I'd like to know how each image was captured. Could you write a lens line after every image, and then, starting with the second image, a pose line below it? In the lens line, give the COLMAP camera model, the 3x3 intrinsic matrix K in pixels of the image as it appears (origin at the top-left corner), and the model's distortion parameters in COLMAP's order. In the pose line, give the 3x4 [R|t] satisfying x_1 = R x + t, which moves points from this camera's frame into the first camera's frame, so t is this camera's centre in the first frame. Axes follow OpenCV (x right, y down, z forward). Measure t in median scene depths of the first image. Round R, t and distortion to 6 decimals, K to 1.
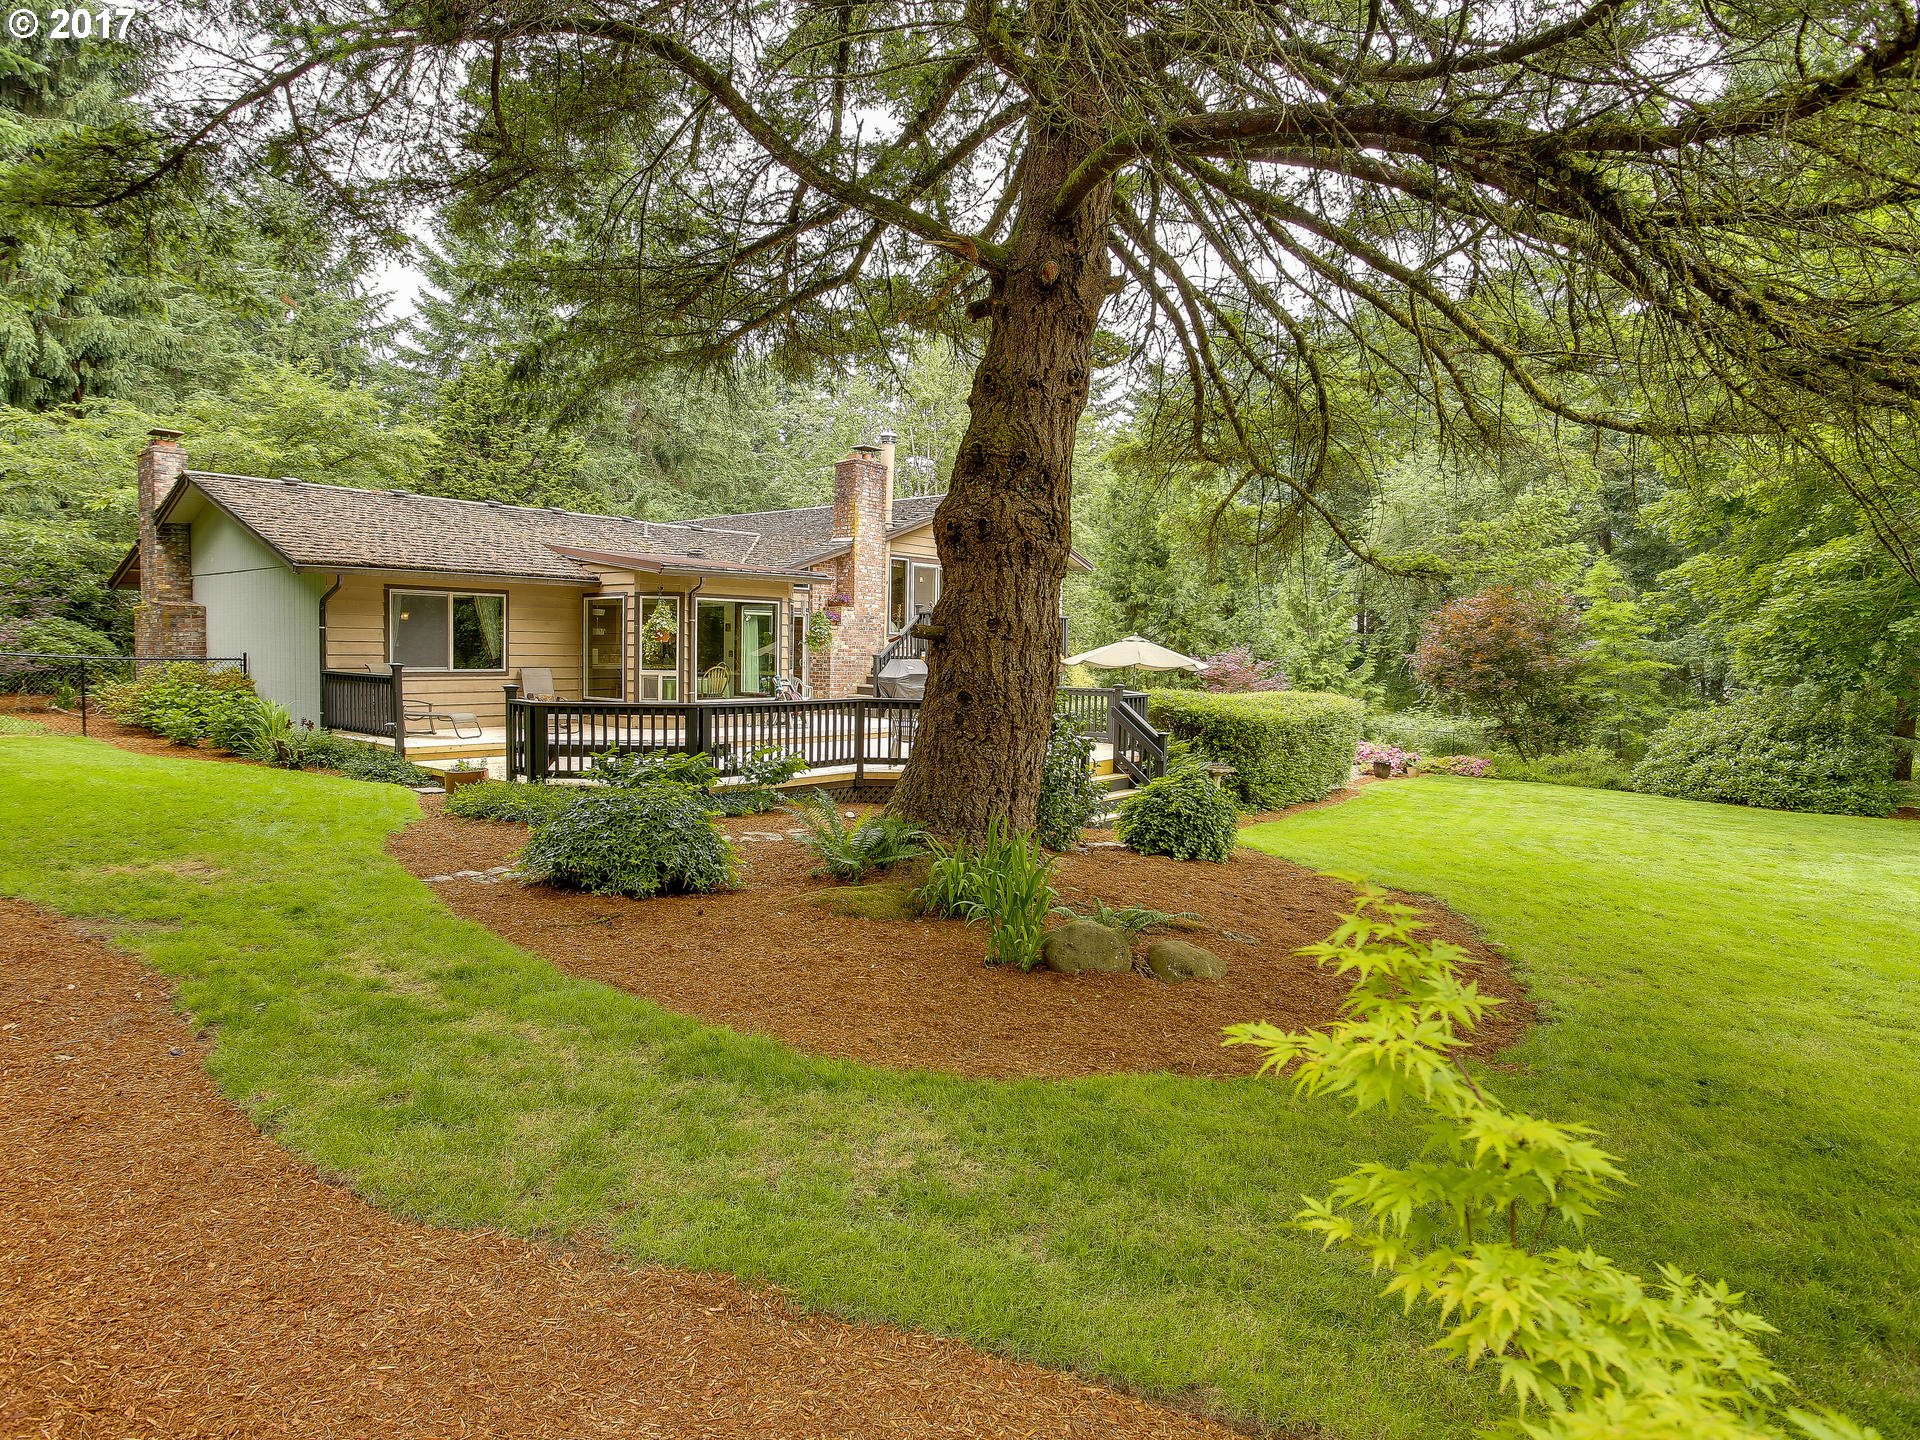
lens RADIAL K [[1068.6, 0, 960.4], [0, 1068.6, 714.3], [0, 0, 1]] dist [-0.064577, 0.002557]
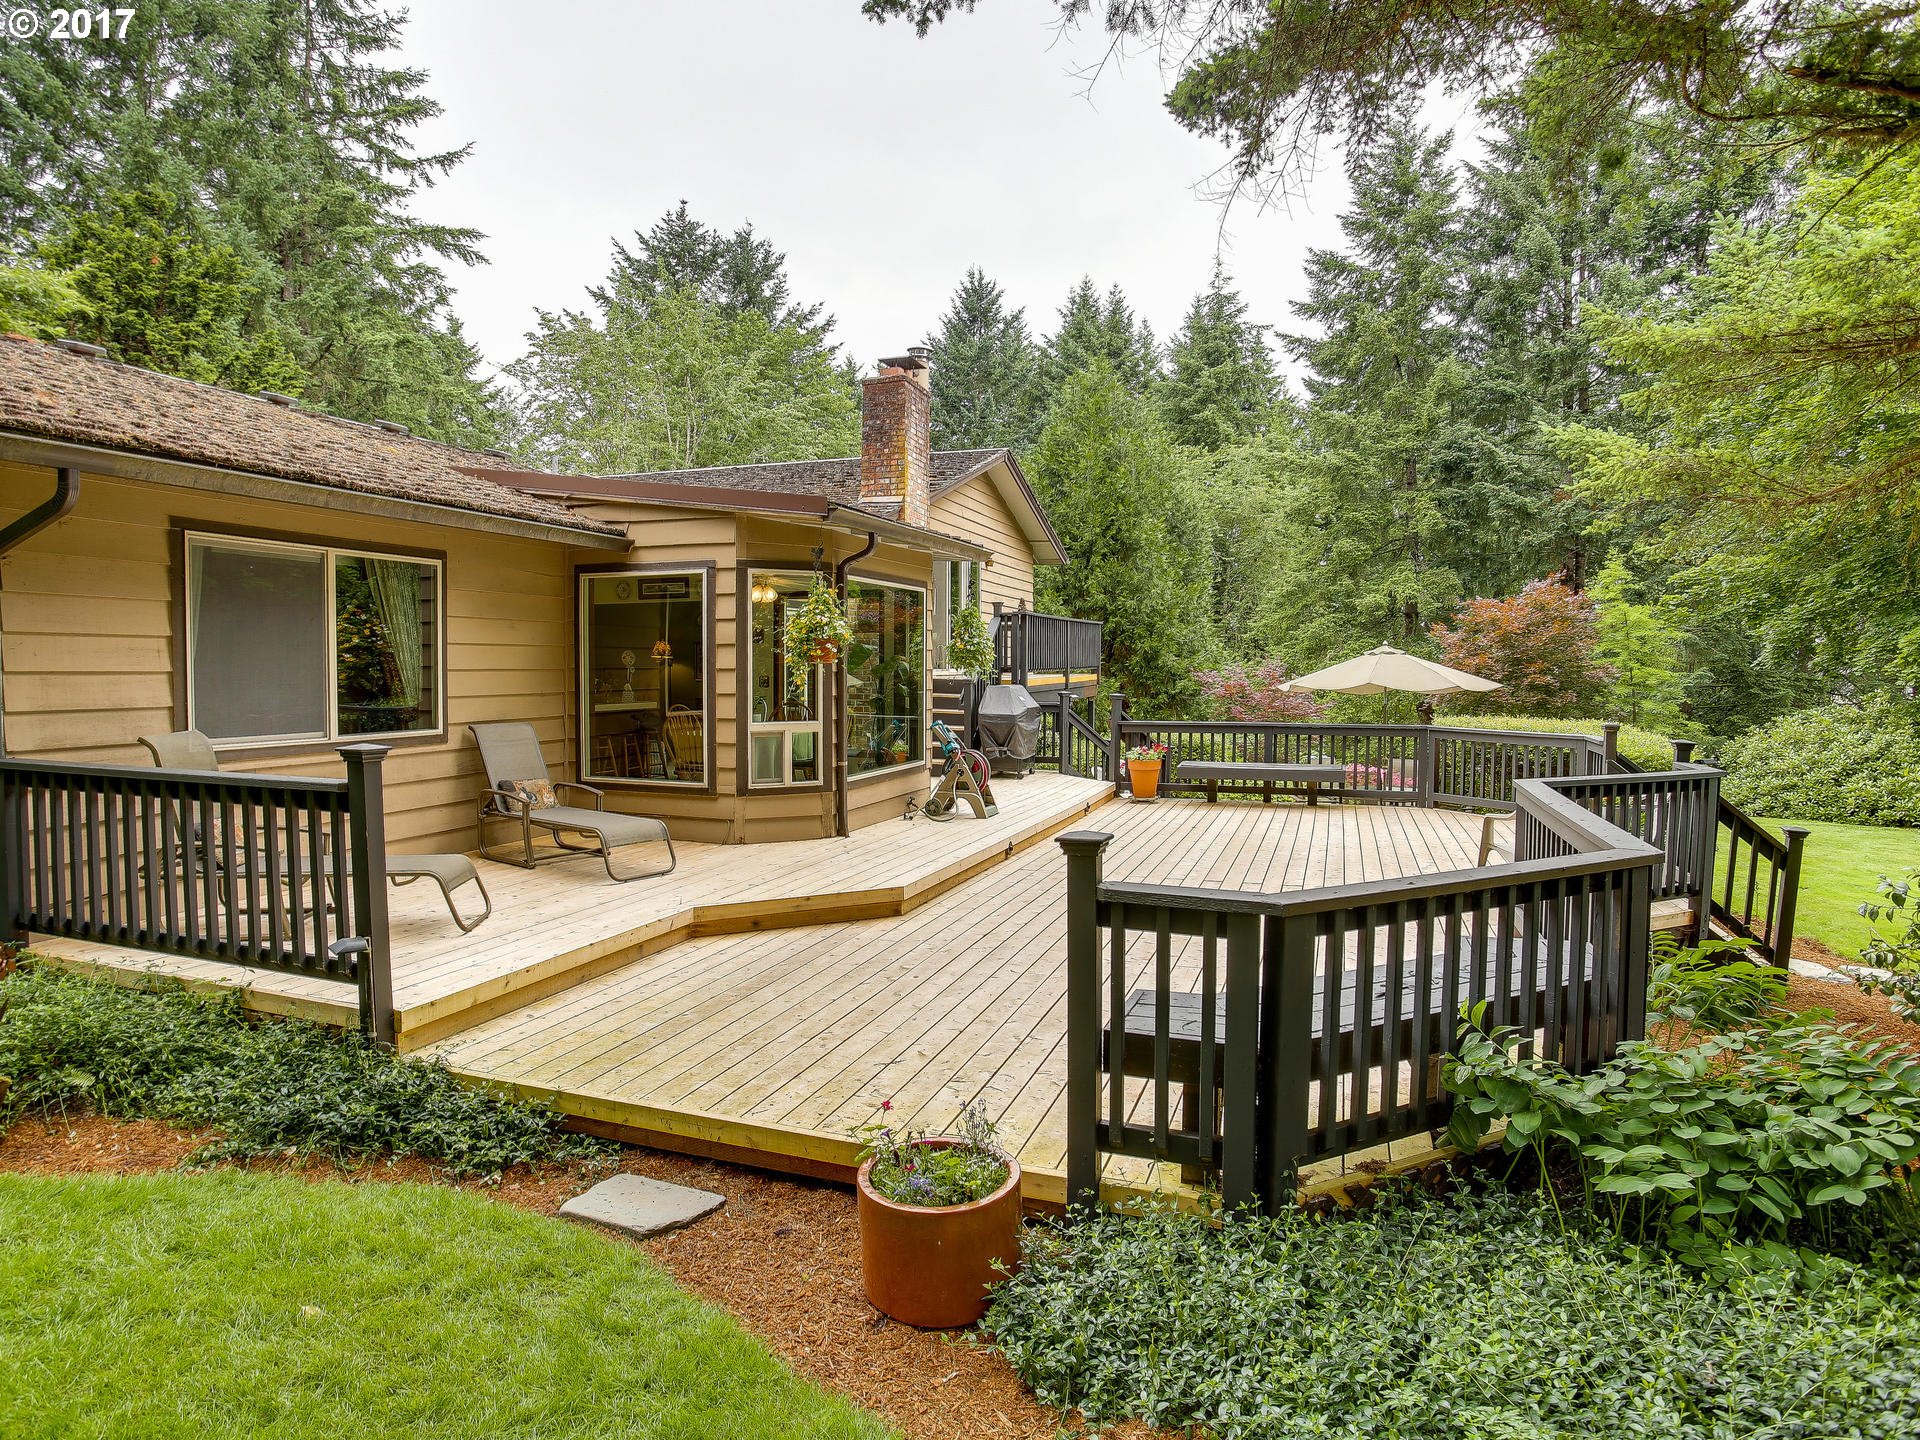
lens RADIAL K [[1068.6, 0, 962.1], [0, 1068.6, 714.7], [0, 0, 1]] dist [-0.064577, 0.002557]
pose [[0.940087, -0.024915, 0.340023, -0.375628], [0.027923, 0.999602, -0.003954, -0.040586], [-0.339789, 0.013211, 0.940409, 0.512159]]
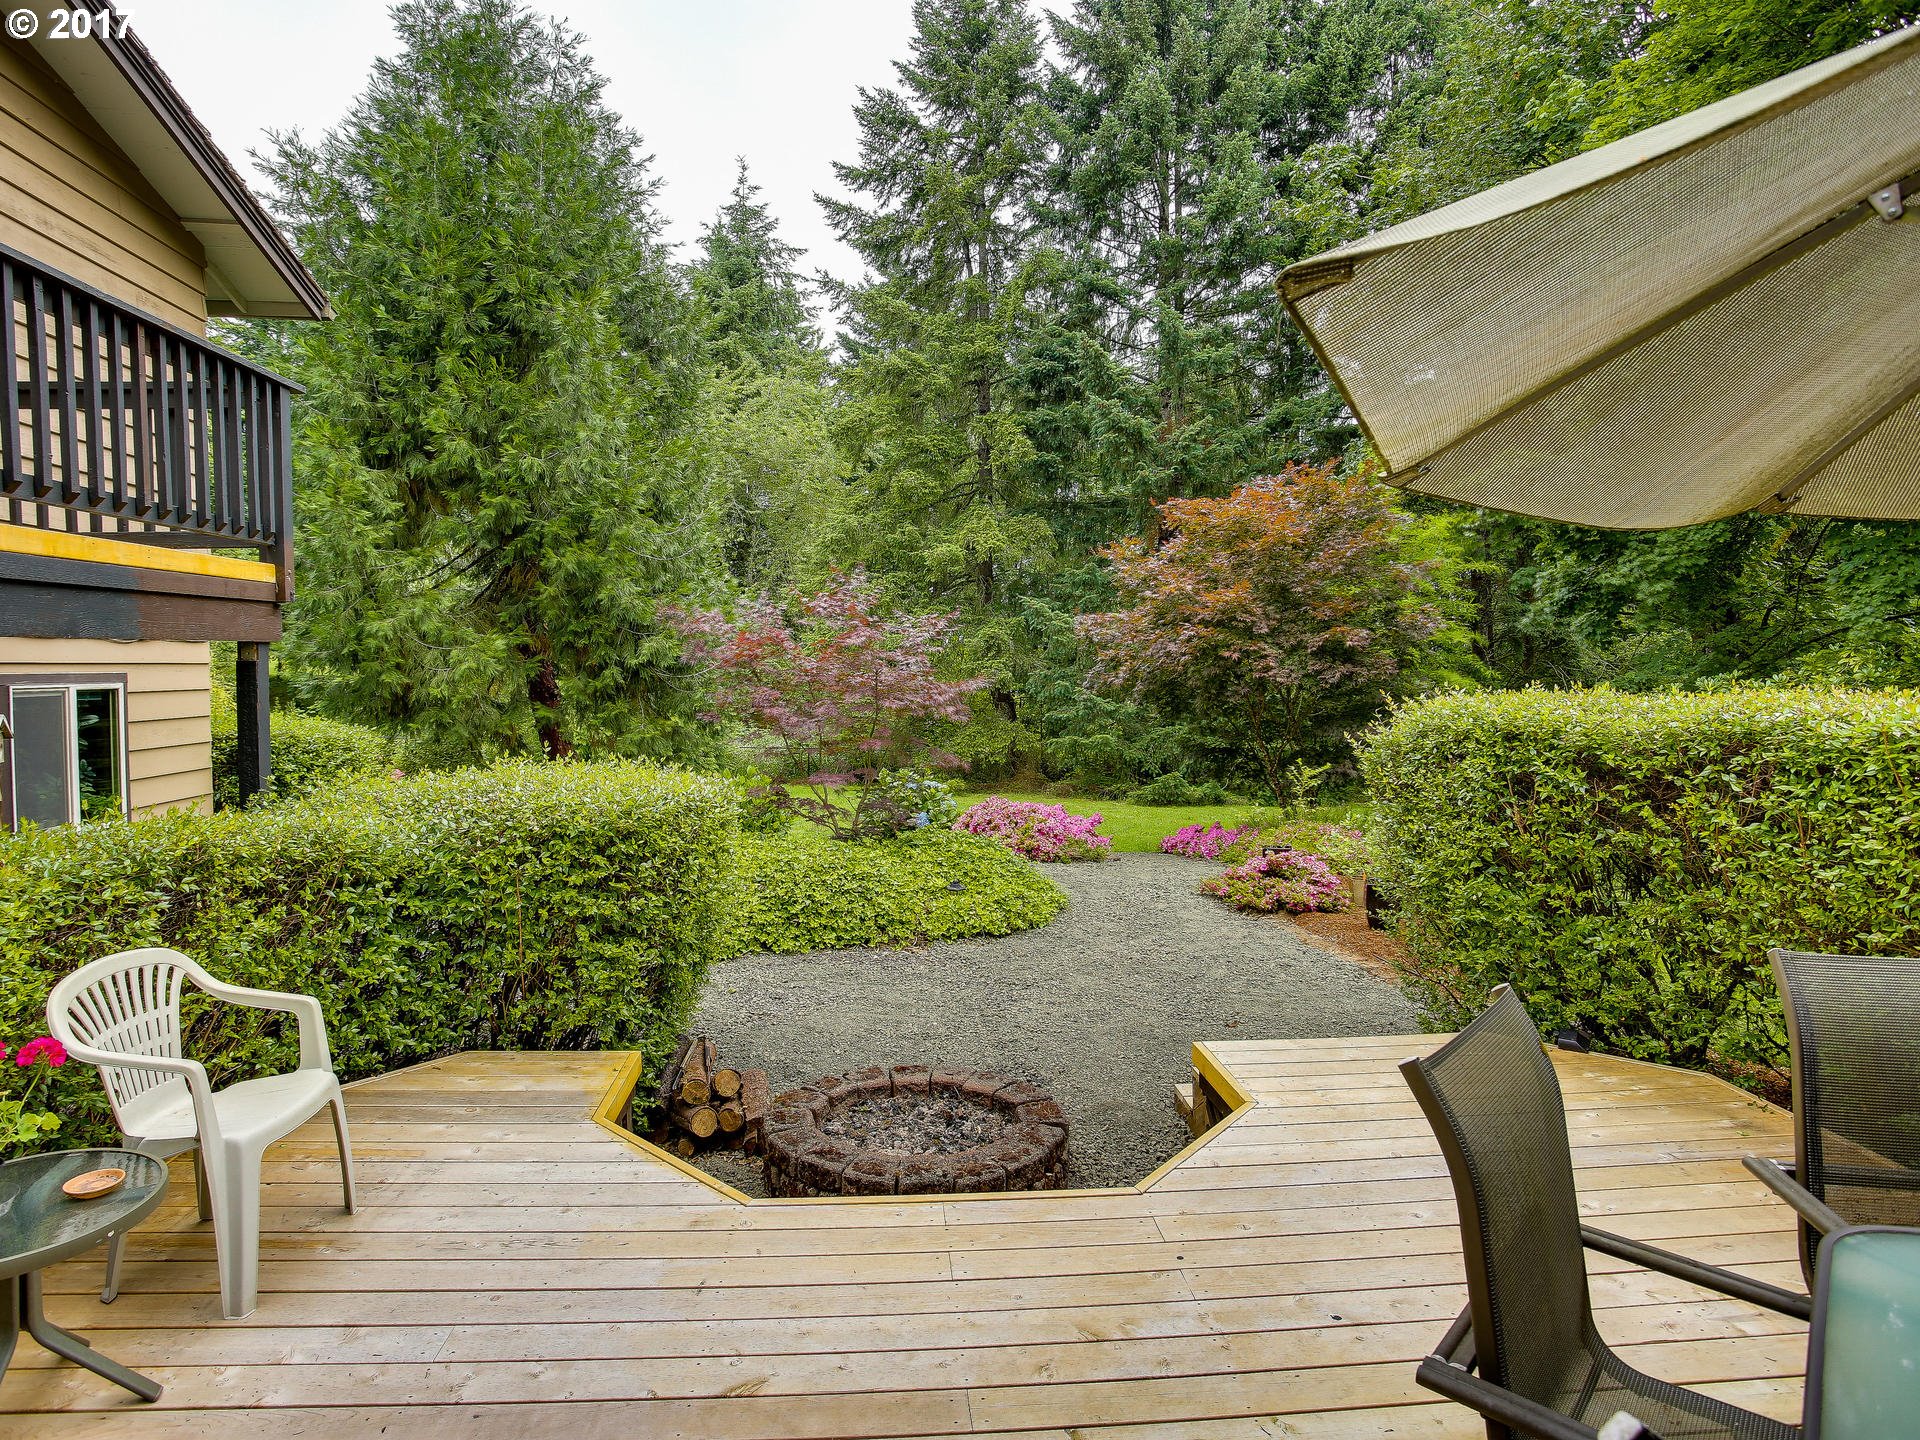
lens RADIAL K [[1068.6, 0, 967.4], [0, 1068.6, 715.6], [0, 0, 1]] dist [-0.064577, 0.002557]
pose [[0.706251, -0.041637, 0.706736, 0.068022], [0.041935, 0.998977, 0.016948, -0.036839], [-0.706719, 0.017667, 0.707274, 1.160478]]
